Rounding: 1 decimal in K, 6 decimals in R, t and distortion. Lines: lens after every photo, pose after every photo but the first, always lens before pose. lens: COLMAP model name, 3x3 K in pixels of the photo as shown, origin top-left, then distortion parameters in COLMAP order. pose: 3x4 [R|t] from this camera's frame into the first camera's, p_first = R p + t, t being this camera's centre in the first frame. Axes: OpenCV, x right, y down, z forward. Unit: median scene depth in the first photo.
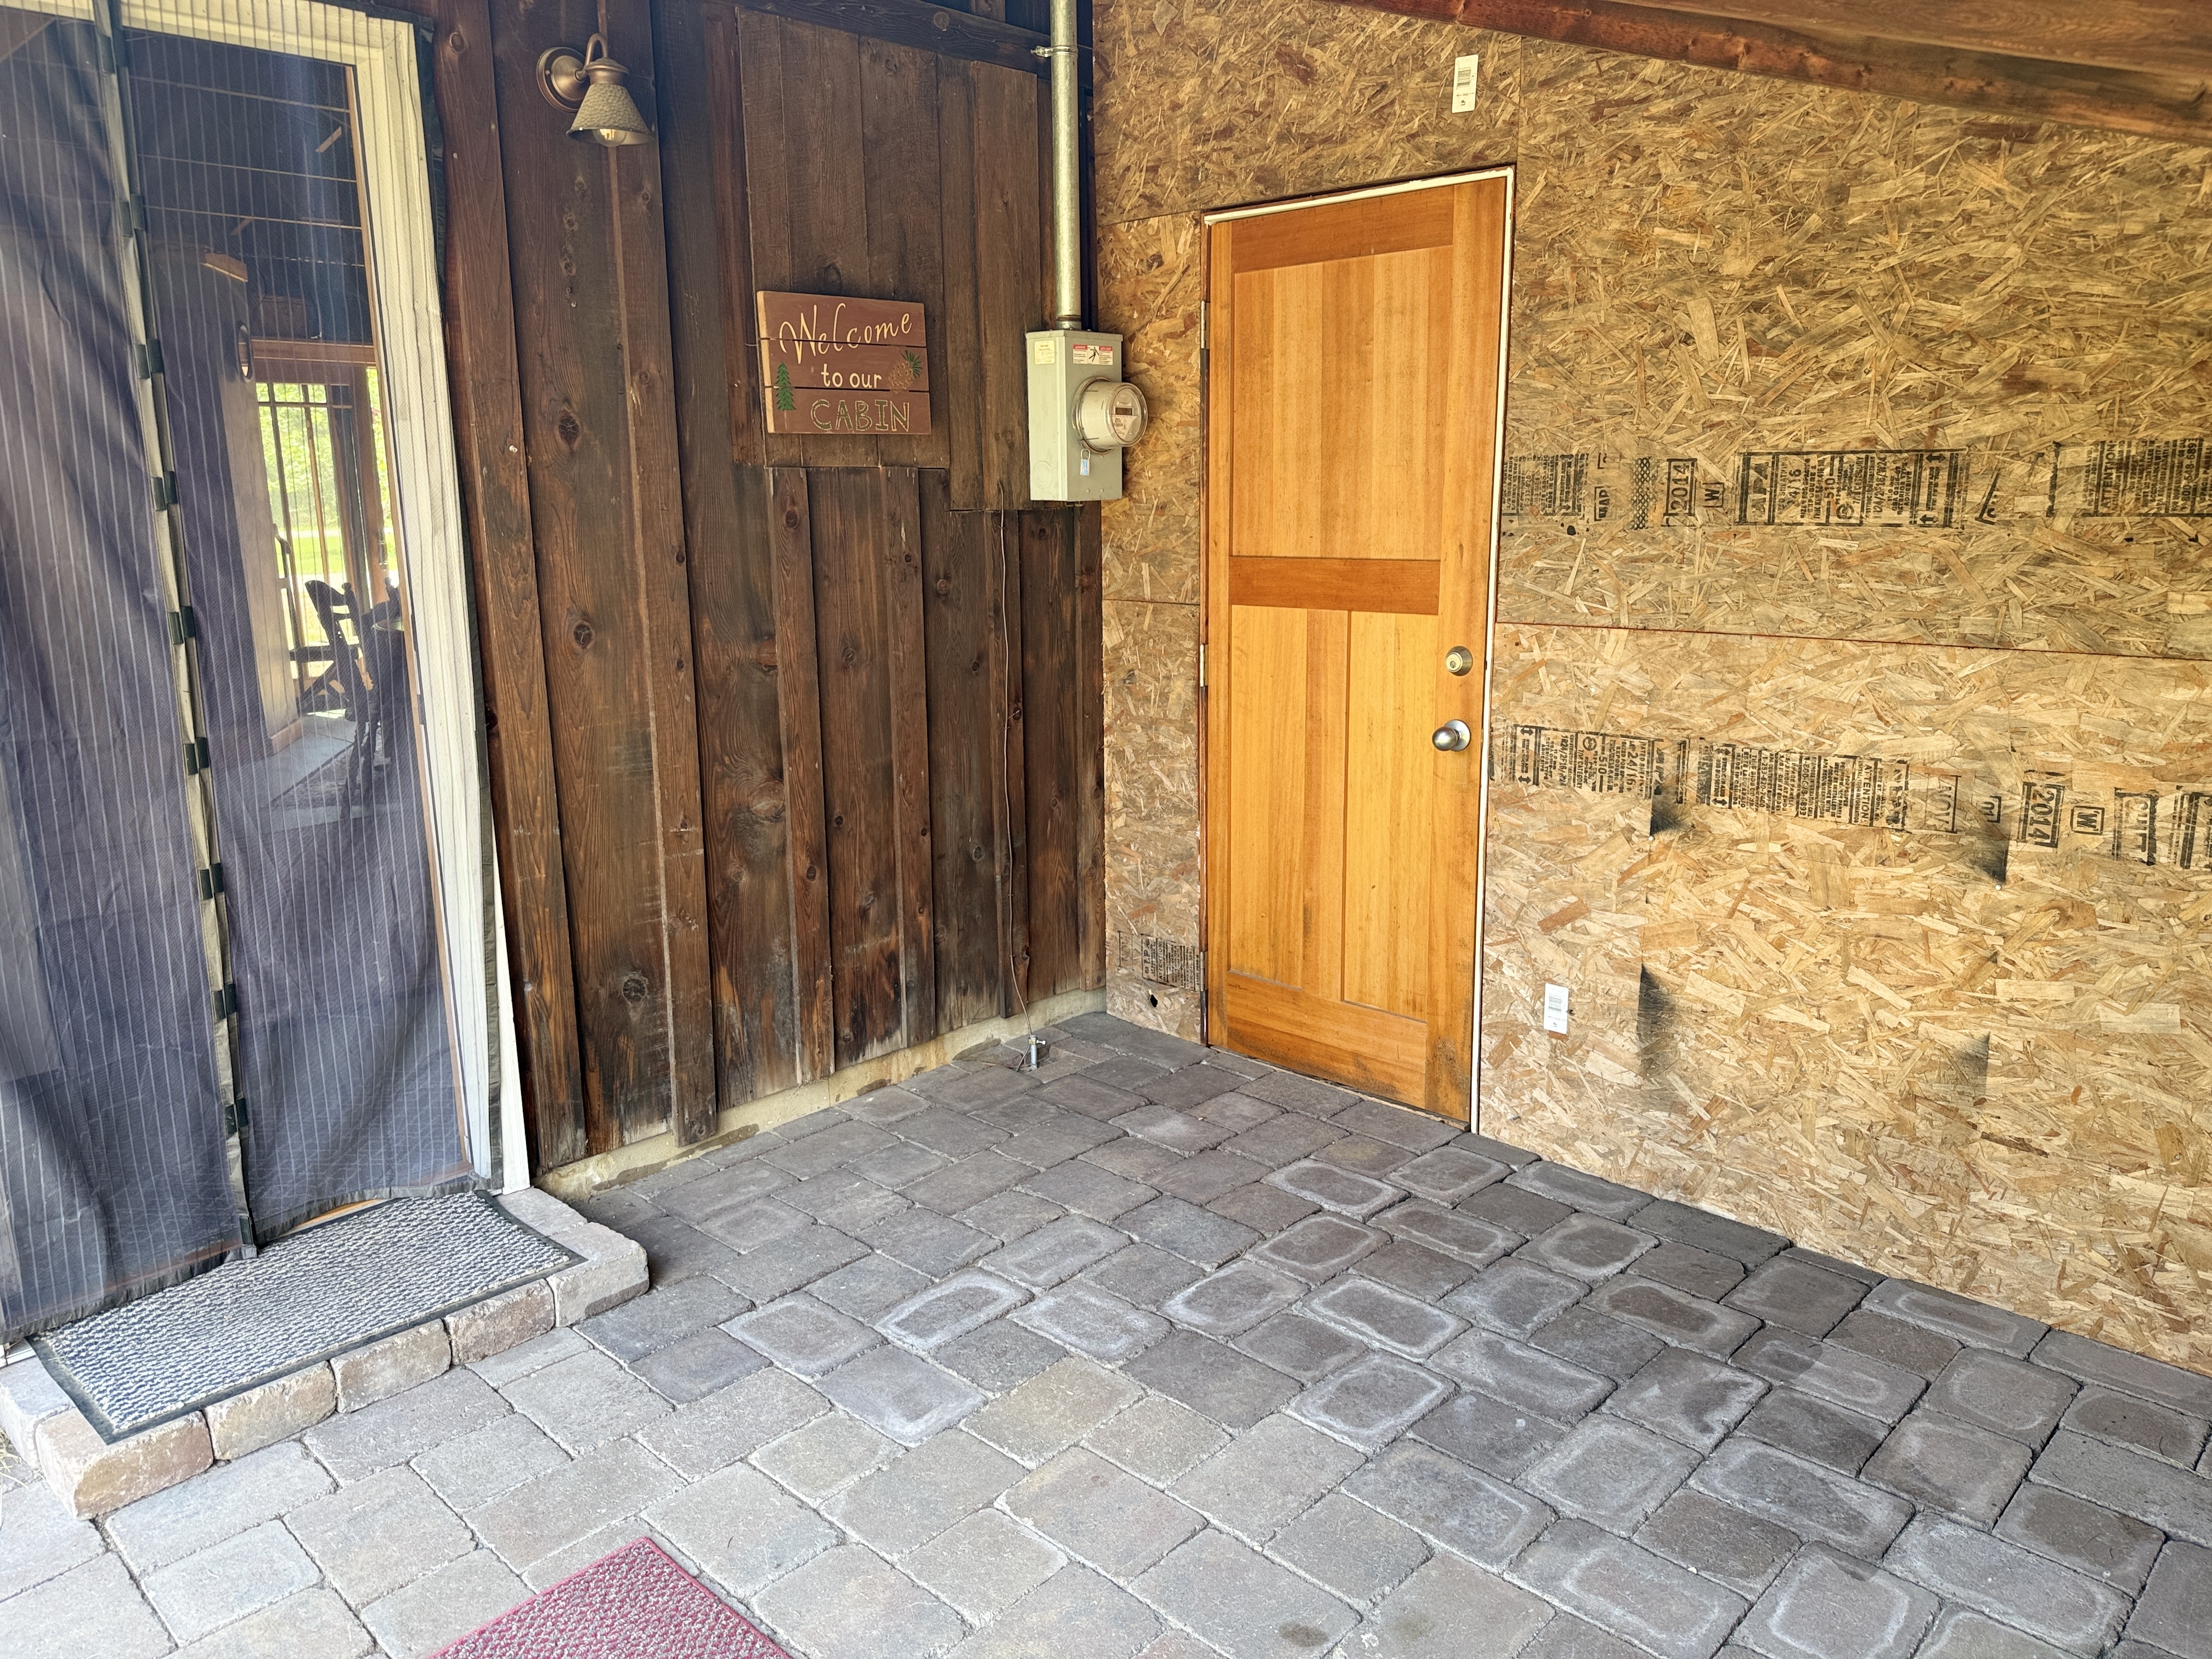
lens RADIAL K [[1550.5, 0, 1106.6], [0, 1550.5, 831.8], [0, 0, 1]] dist [0.055129, -0.068786]
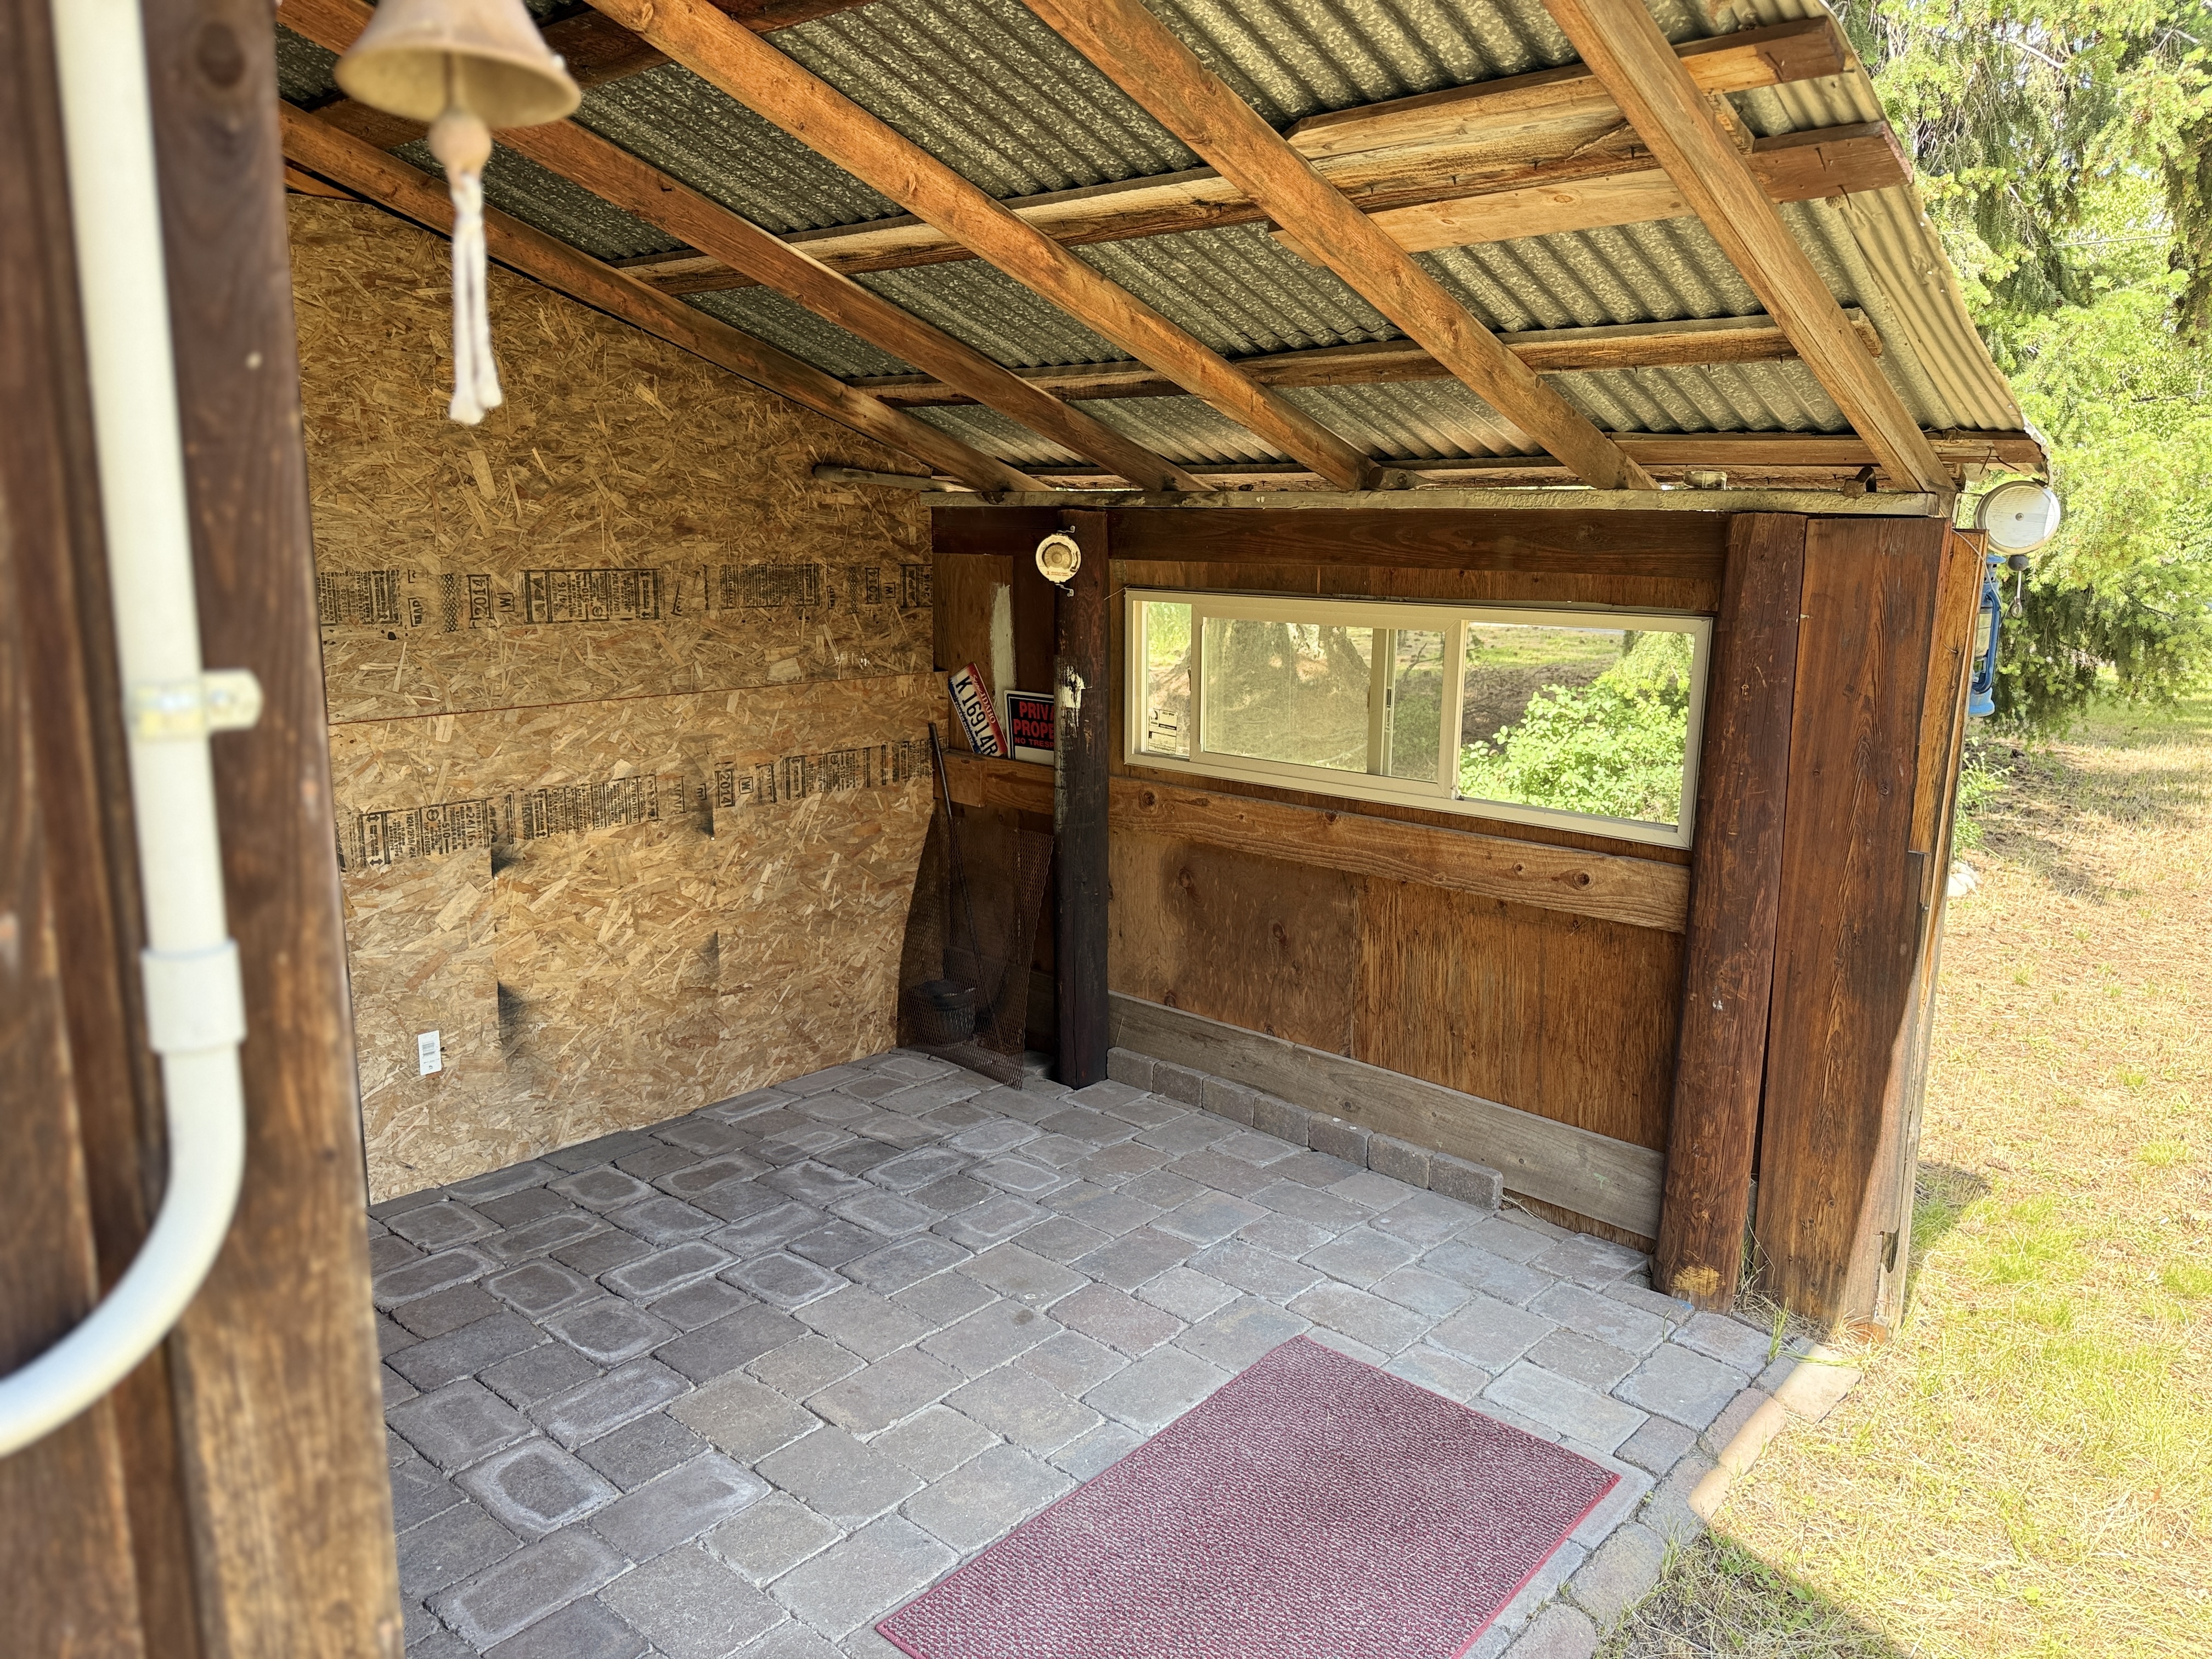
lens RADIAL K [[1550.5, 0, 1115.6], [0, 1550.5, 849.4], [0, 0, 1]] dist [0.055129, -0.068786]
pose [[-0.040609, -0.201814, 0.978582, -0.968749], [0.209027, 0.956003, 0.205831, -0.187436], [-0.977066, 0.212908, 0.003362, 0.567670]]
